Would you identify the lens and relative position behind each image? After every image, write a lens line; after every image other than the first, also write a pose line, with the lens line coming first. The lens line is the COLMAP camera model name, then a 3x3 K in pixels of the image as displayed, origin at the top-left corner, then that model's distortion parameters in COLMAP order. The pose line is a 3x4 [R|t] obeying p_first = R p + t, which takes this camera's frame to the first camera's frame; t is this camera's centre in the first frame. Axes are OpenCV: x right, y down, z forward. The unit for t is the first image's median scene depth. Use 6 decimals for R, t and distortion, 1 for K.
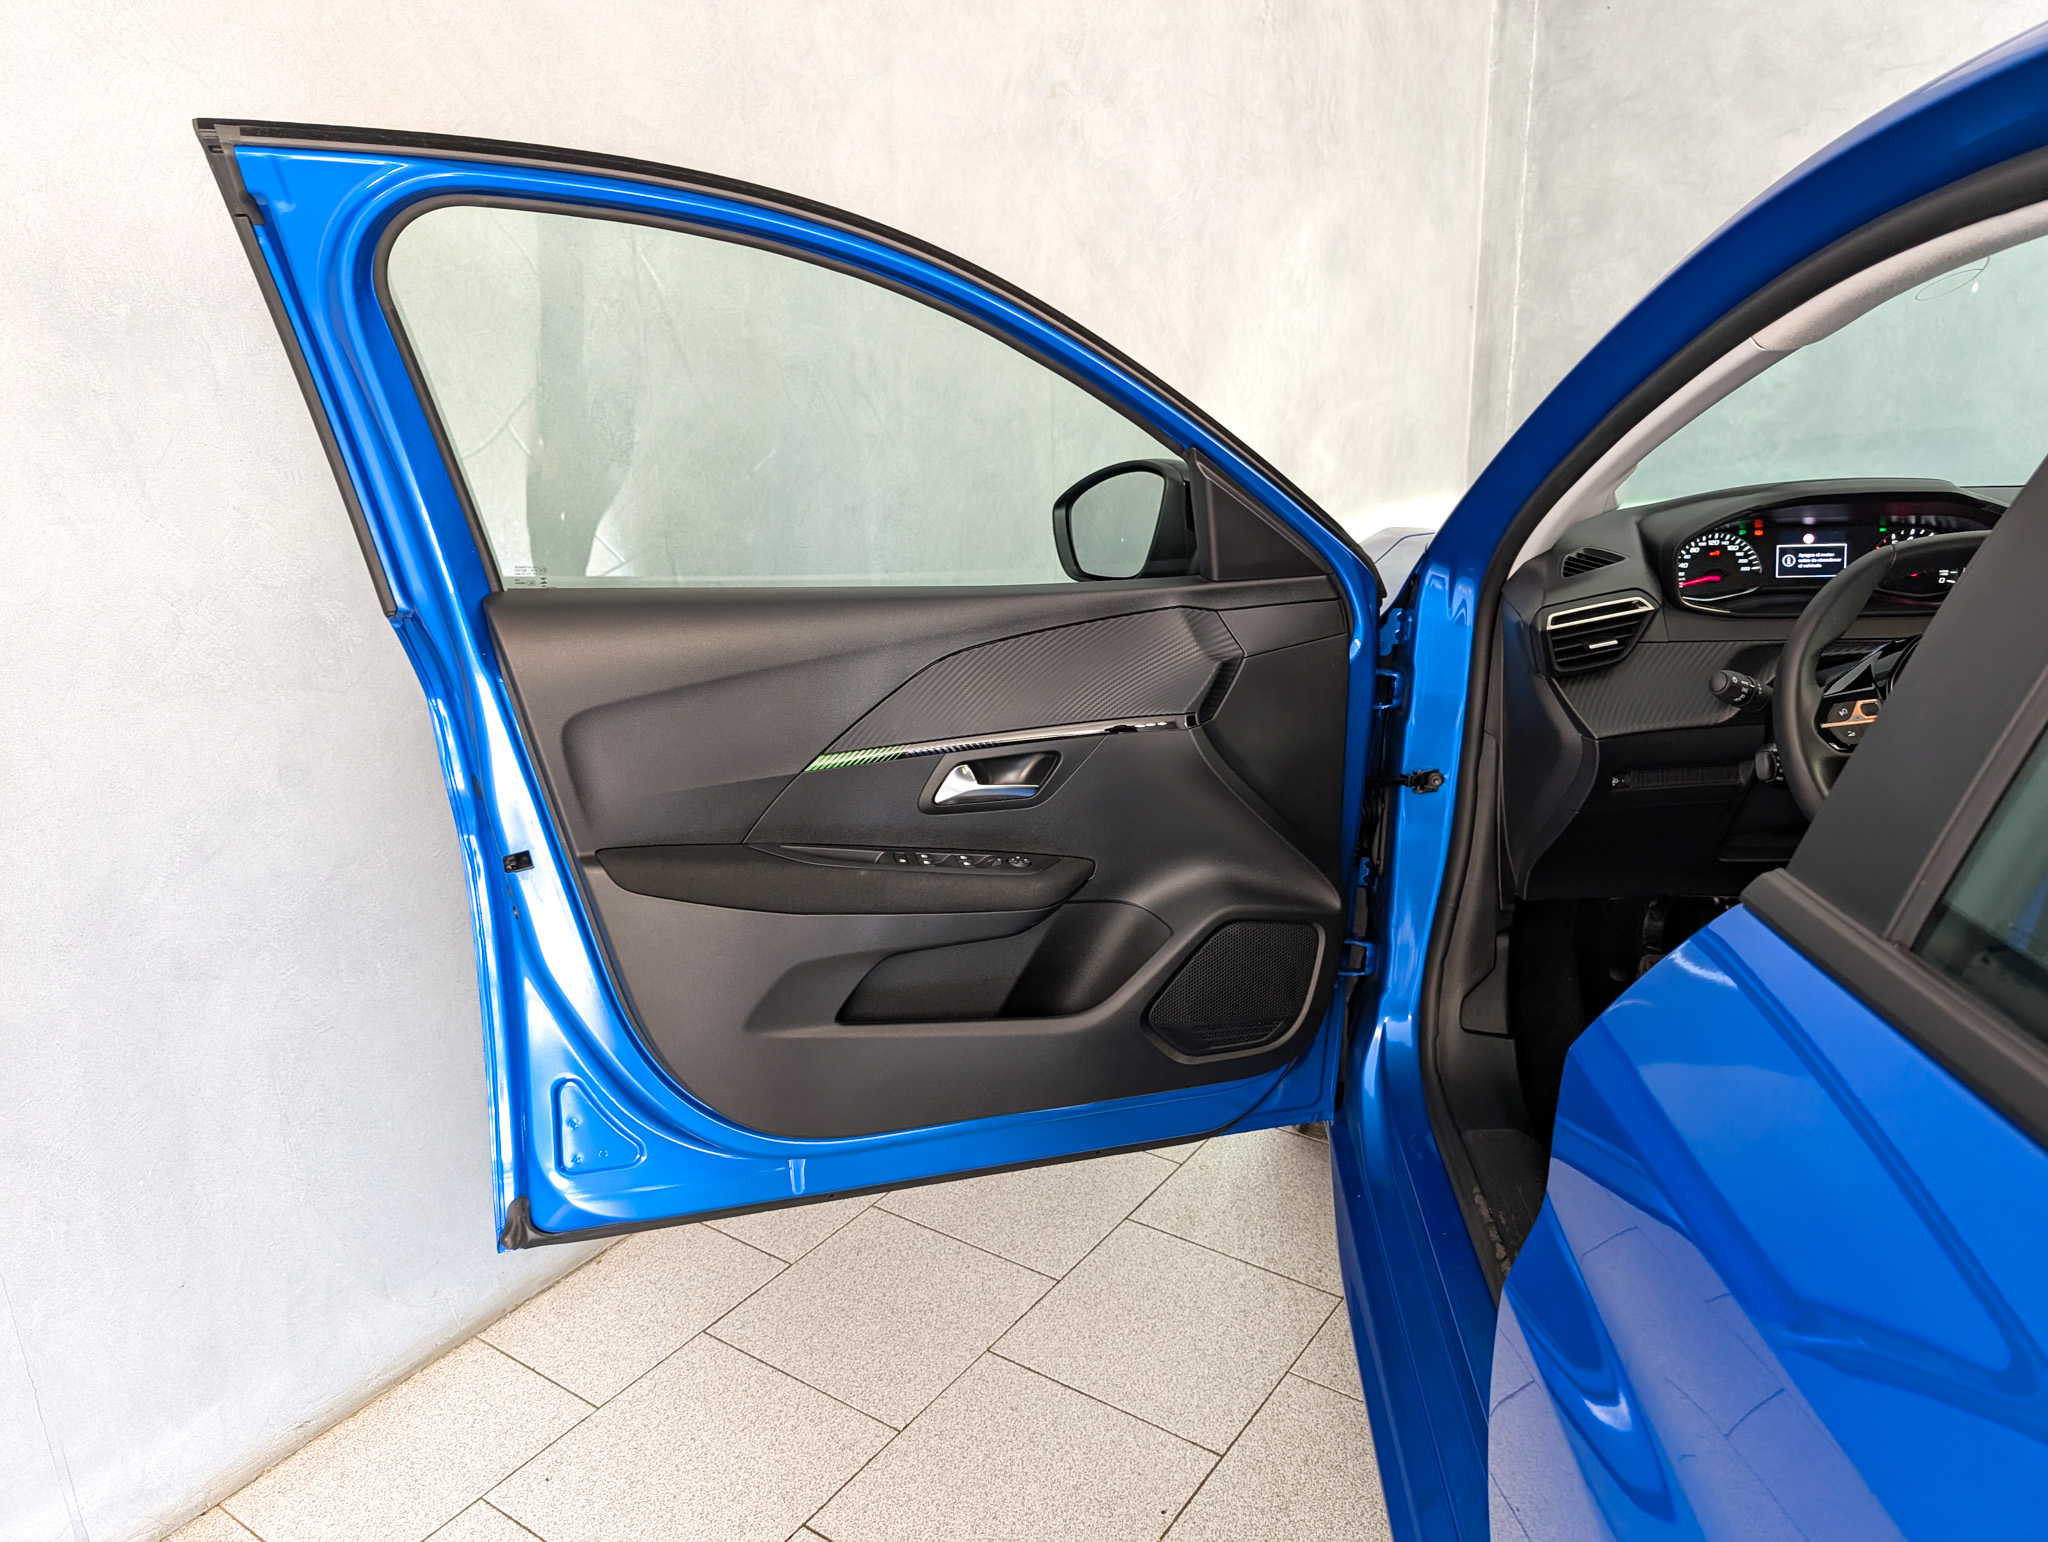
lens RADIAL K [[1482.2, 0, 1046.8], [0, 1482.2, 758.9], [0, 0, 1]] dist [0.026508, -0.023753]
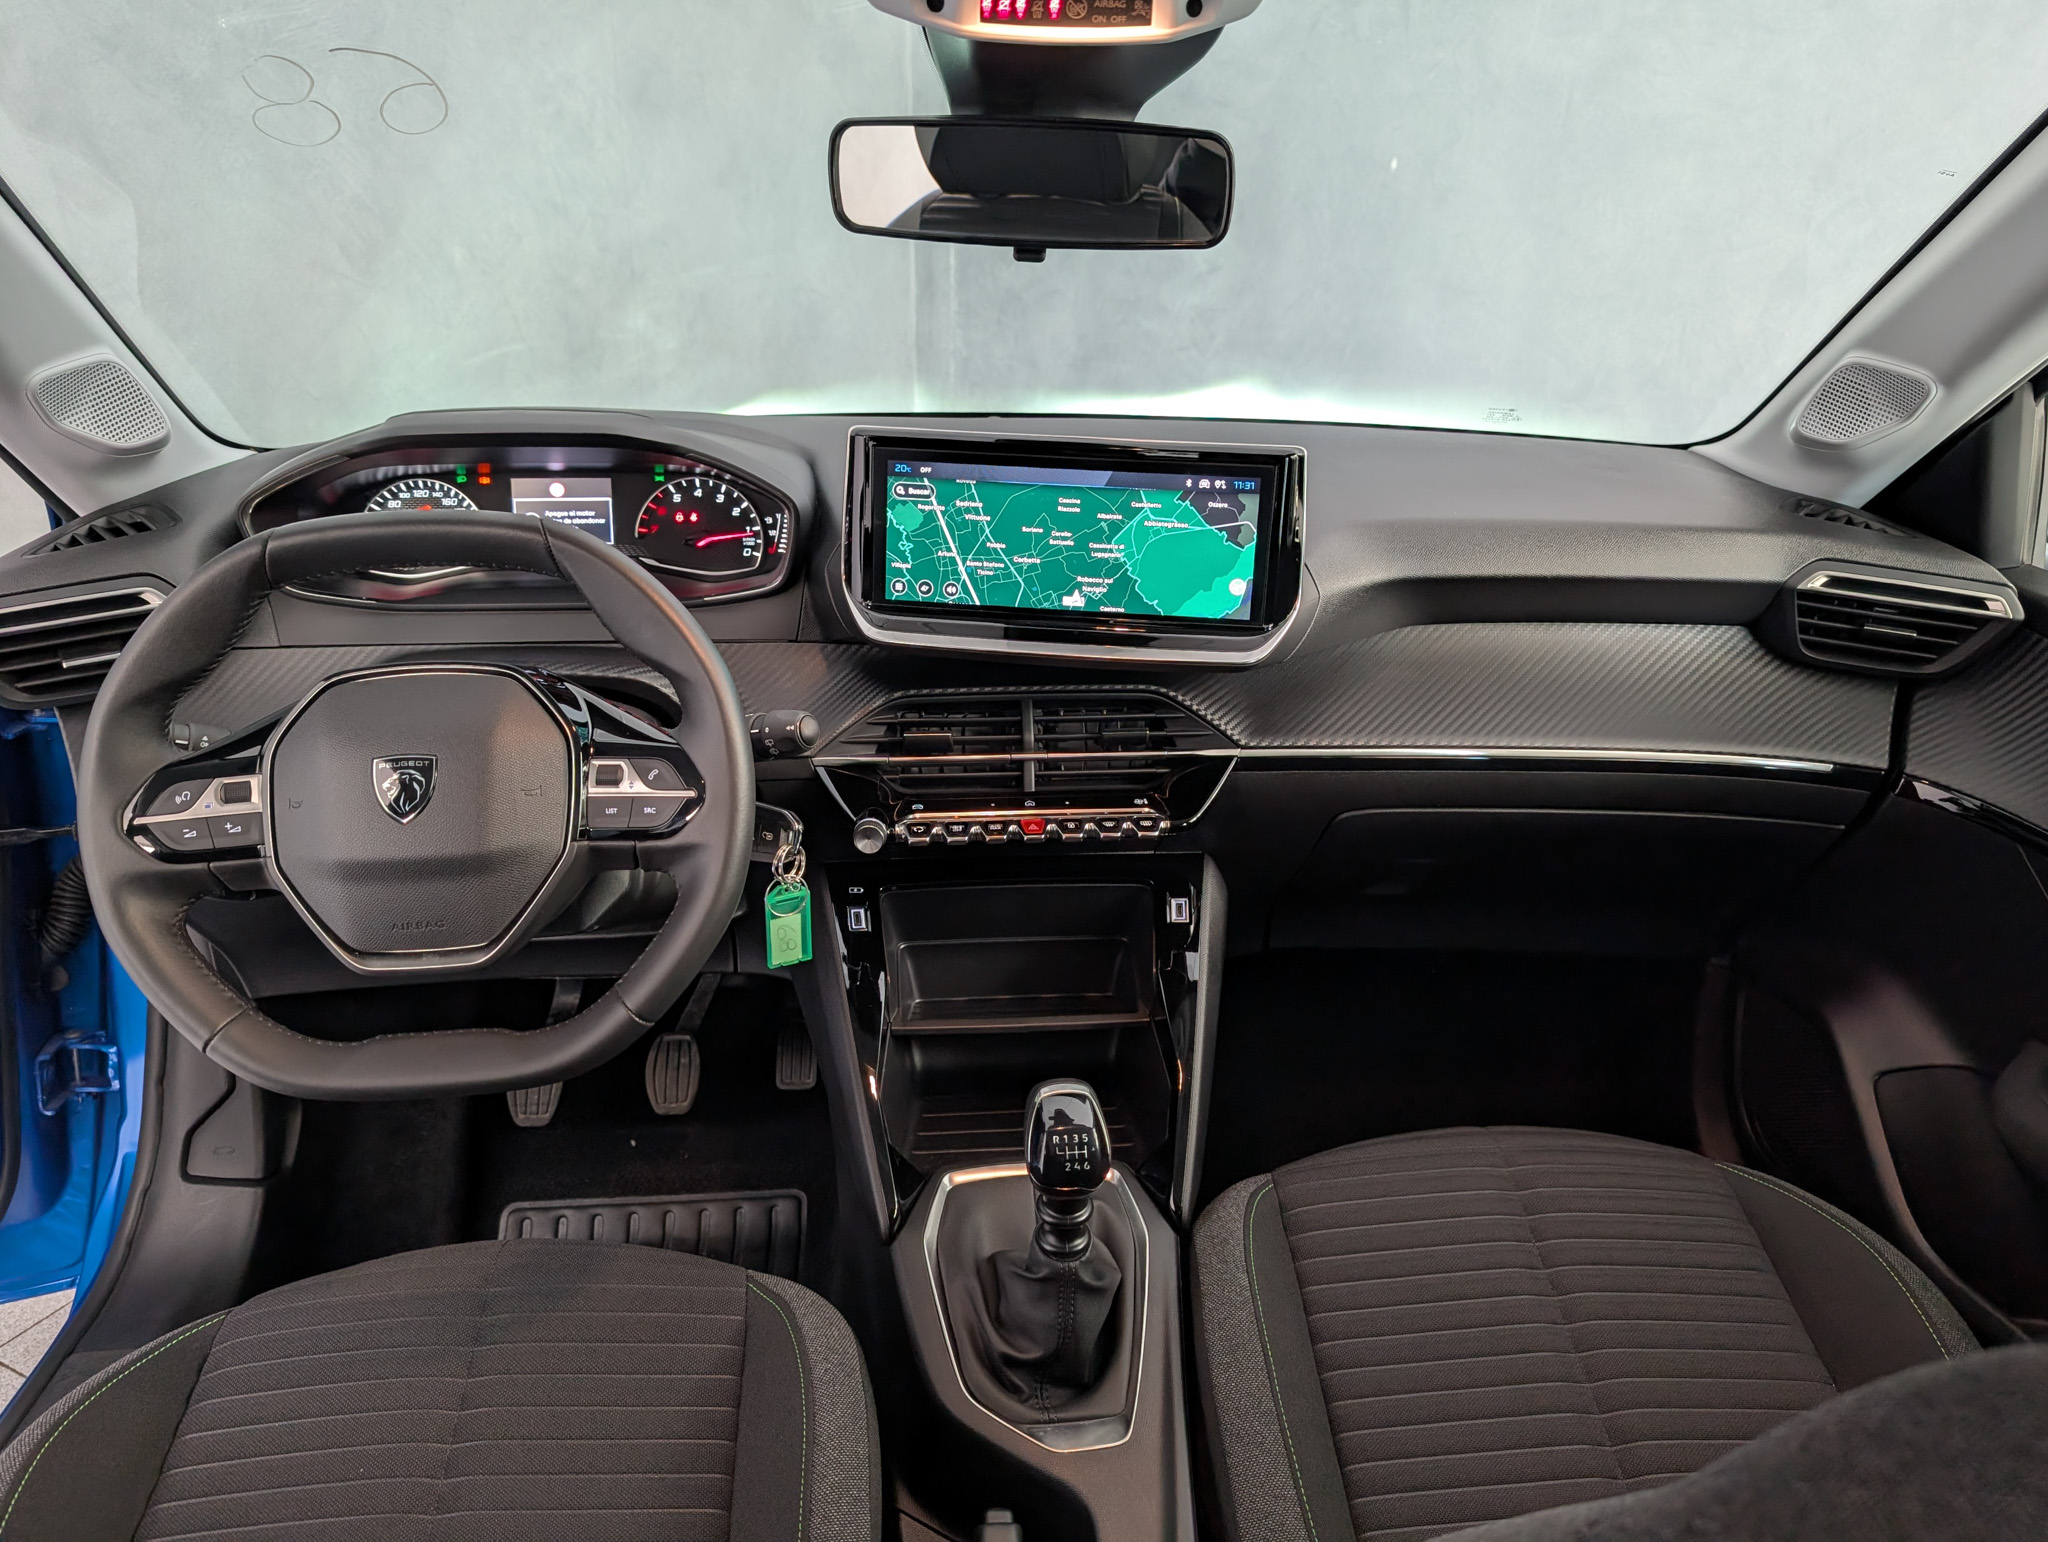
lens RADIAL K [[1482.2, 0, 1057.2], [0, 1482.2, 734.5], [0, 0, 1]] dist [0.026508, -0.023753]
pose [[0.987682, -0.018433, 0.155383, 0.629286], [0.007604, 0.997518, 0.070001, -0.080259], [-0.156287, -0.067957, 0.985371, 0.268672]]
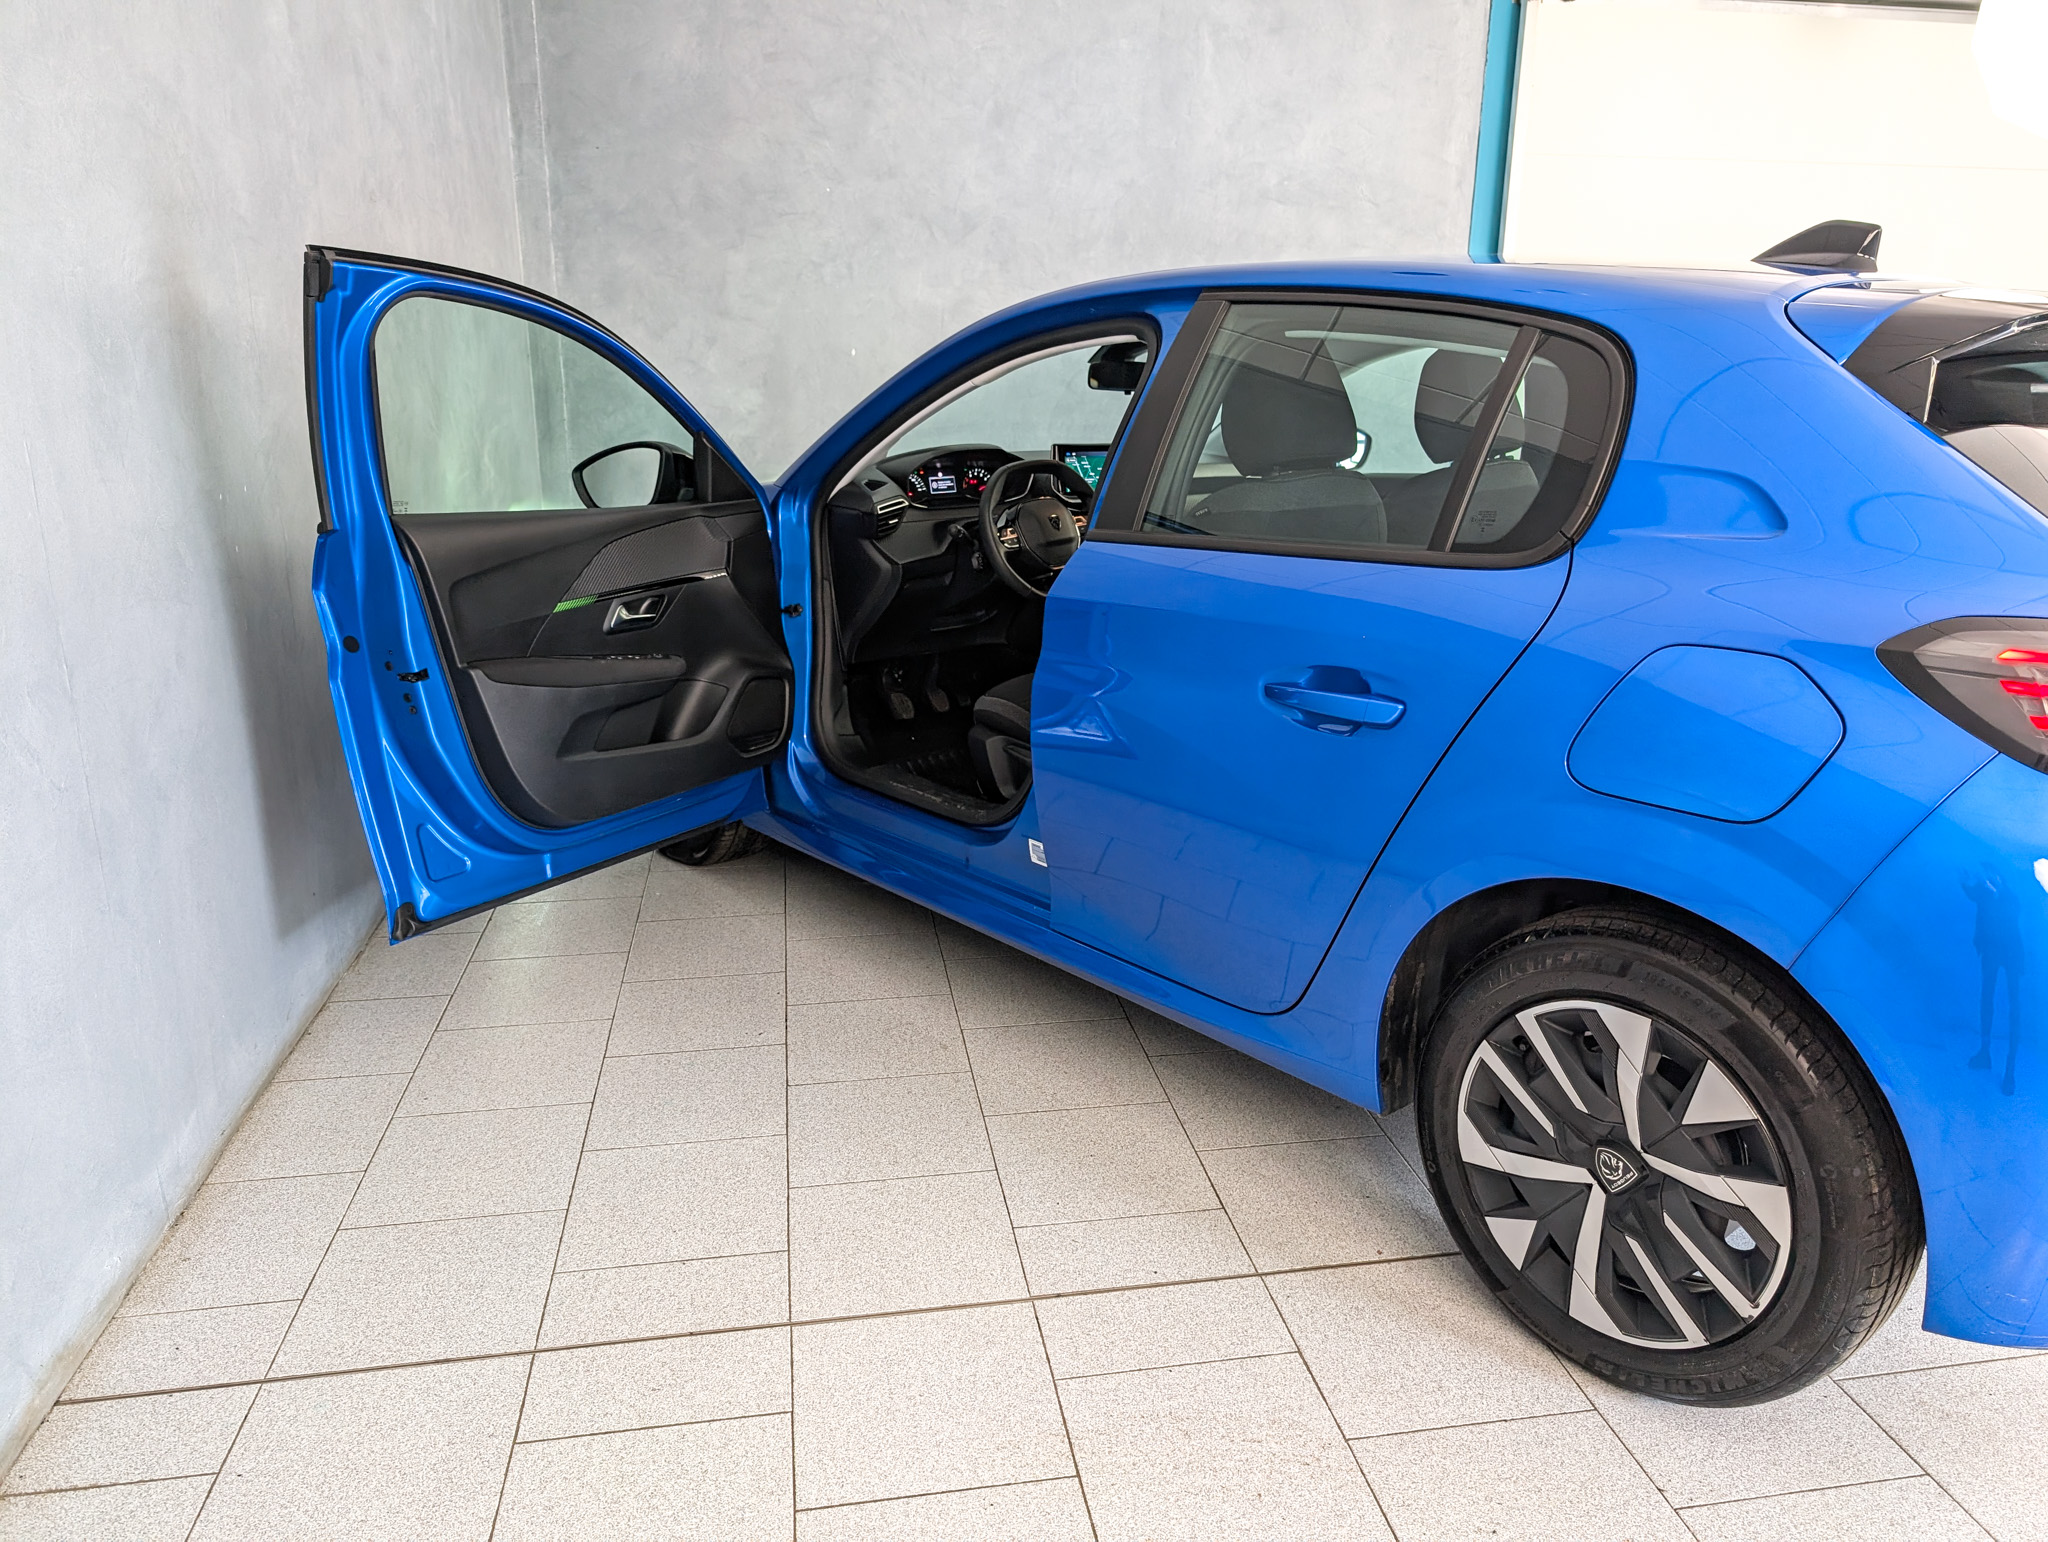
lens RADIAL K [[1482.2, 0, 1032.4], [0, 1482.2, 748.8], [0, 0, 1]] dist [0.026508, -0.023753]
pose [[0.718052, -0.152498, 0.679077, -0.904237], [0.176319, 0.983729, 0.034474, 0.190762], [-0.673285, 0.094980, 0.733257, -0.616863]]
